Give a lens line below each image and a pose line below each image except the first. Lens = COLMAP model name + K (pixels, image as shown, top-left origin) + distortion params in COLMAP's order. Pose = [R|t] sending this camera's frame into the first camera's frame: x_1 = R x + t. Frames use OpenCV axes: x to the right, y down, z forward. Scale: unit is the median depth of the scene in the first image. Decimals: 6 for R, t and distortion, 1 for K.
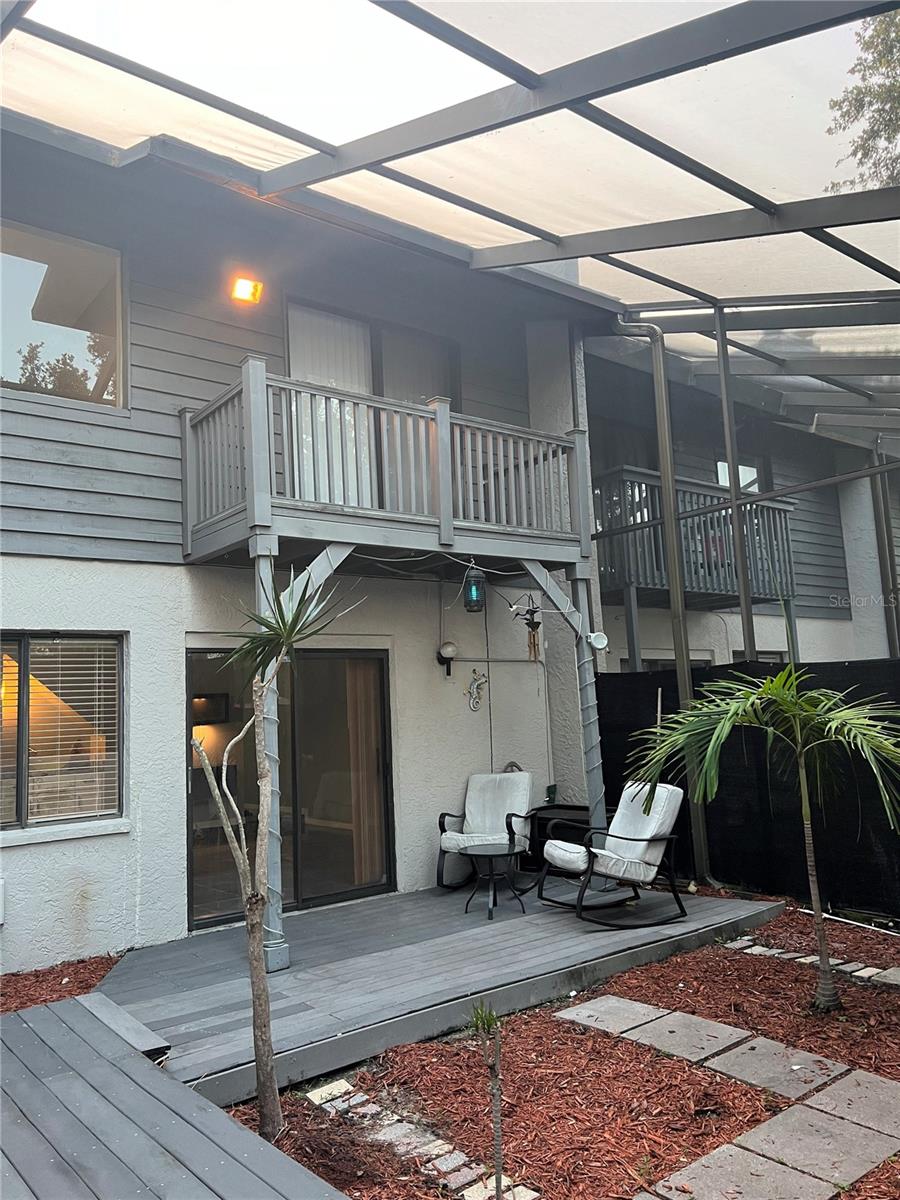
lens RADIAL K [[896.5, 0, 450.0], [0, 896.5, 600.0], [0, 0, 1]] dist [0.006716, -0.000331]
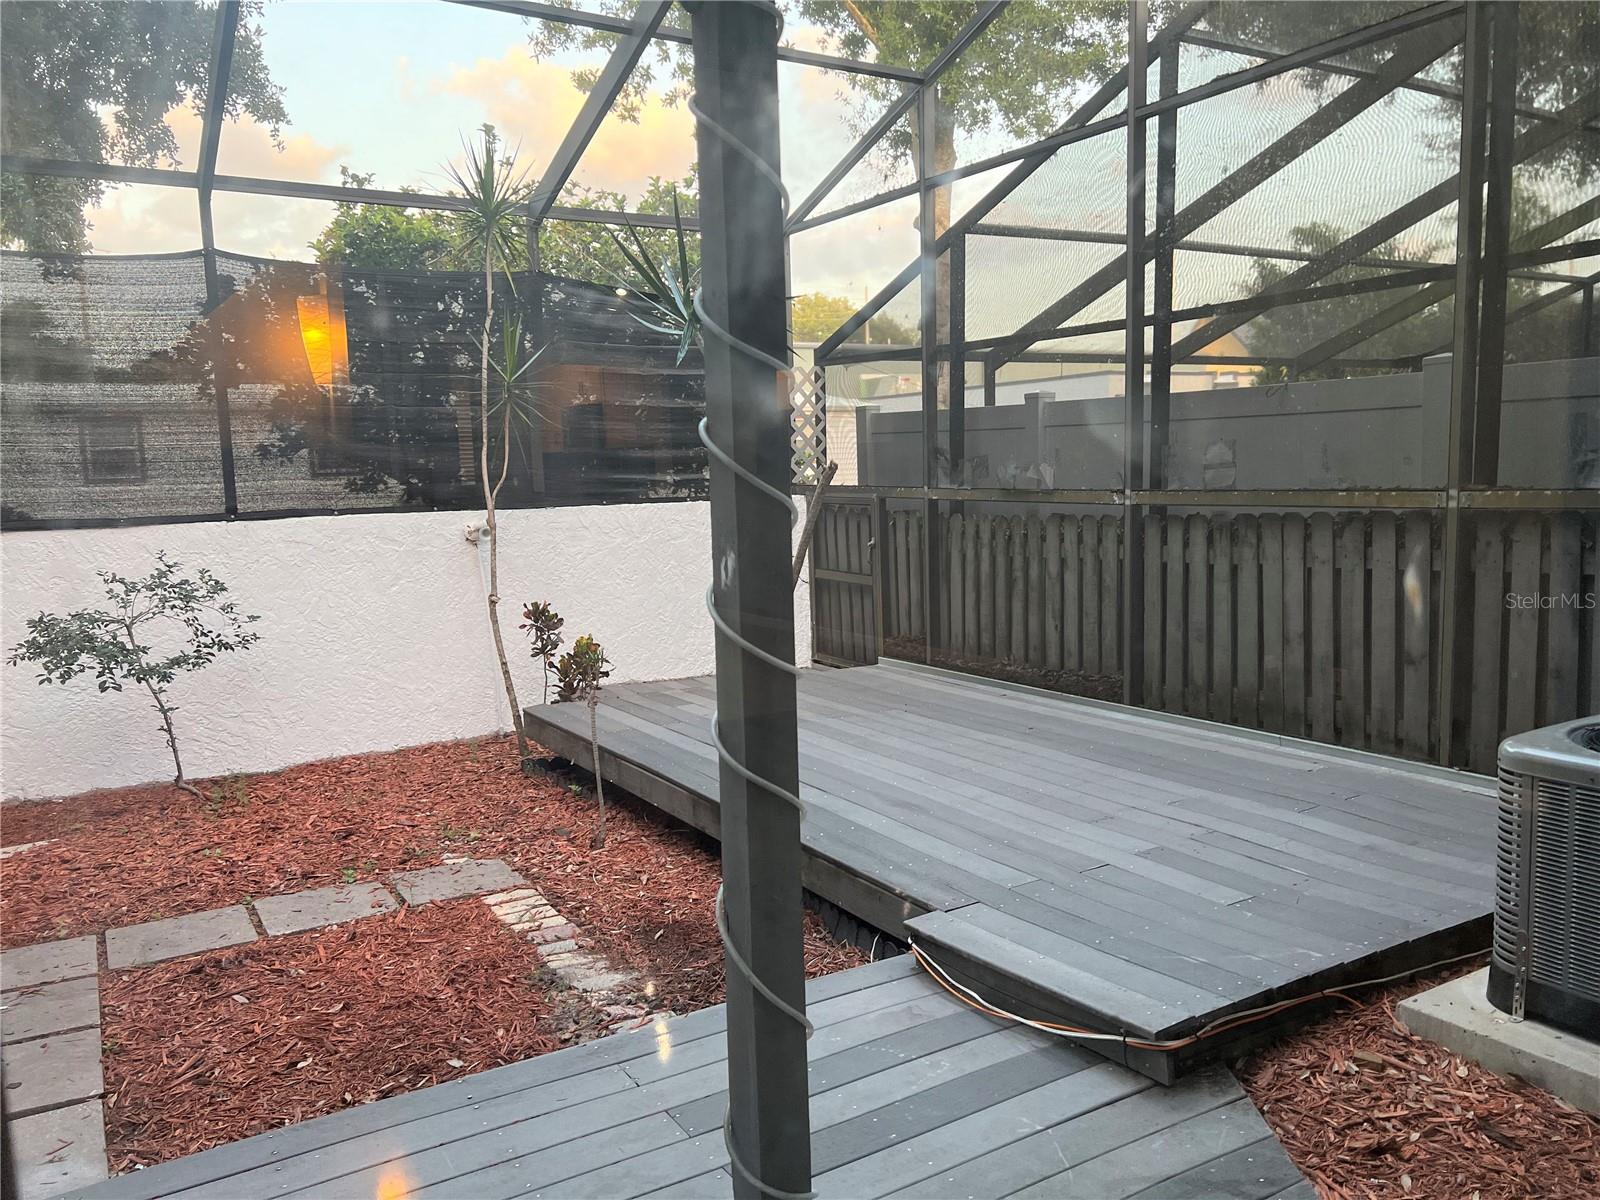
lens RADIAL K [[1195.3, 0, 800.0], [0, 1195.3, 600.0], [0, 0, 1]] dist [0.006716, -0.000331]
pose [[-0.990829, 0.058240, 0.121922, -0.399639], [0.055918, 0.998184, -0.022383, 0.307829], [-0.123005, -0.015360, -0.992287, 2.119579]]
